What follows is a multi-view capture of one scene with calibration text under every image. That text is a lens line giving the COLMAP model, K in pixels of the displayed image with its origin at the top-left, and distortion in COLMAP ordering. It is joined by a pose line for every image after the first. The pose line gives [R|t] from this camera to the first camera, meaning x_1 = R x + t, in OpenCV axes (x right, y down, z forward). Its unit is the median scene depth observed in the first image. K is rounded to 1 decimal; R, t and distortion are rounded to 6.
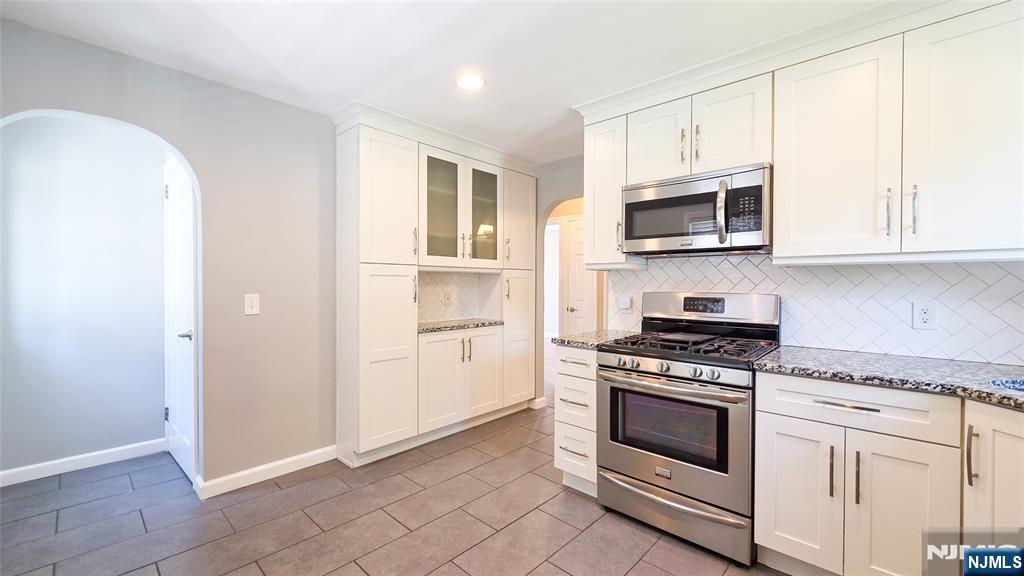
lens RADIAL K [[413.1, 0, 508.6], [0, 413.1, 283.1], [0, 0, 1]] dist [-0.001474, 0.000030]
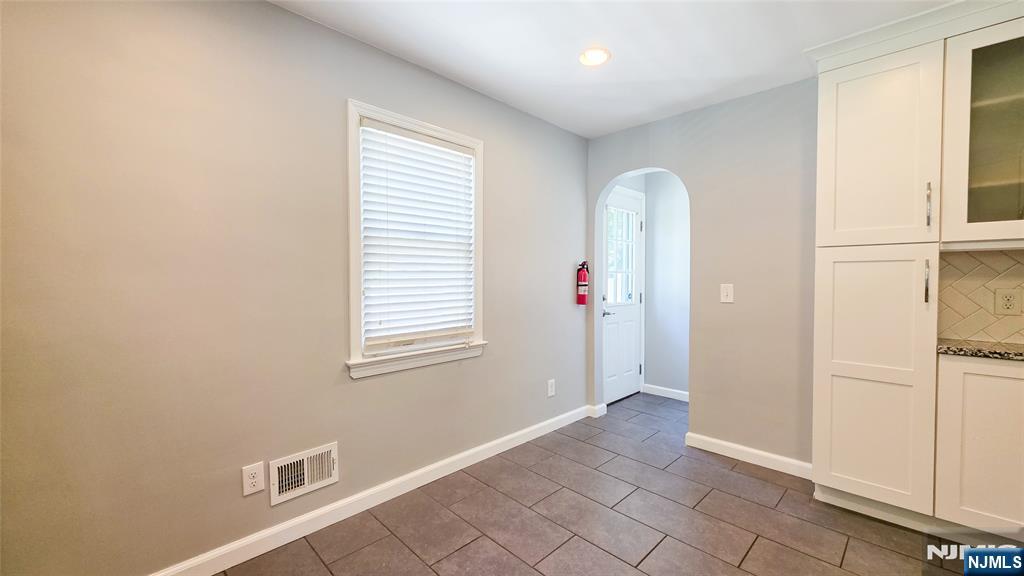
lens RADIAL K [[413.1, 0, 511.1], [0, 413.1, 285.6], [0, 0, 1]] dist [-0.001474, 0.000030]
pose [[-0.041612, 0.013140, -0.999047, 0.374305], [-0.003492, 0.999906, 0.013296, 0.013310], [0.999128, 0.004042, -0.041562, 0.350238]]
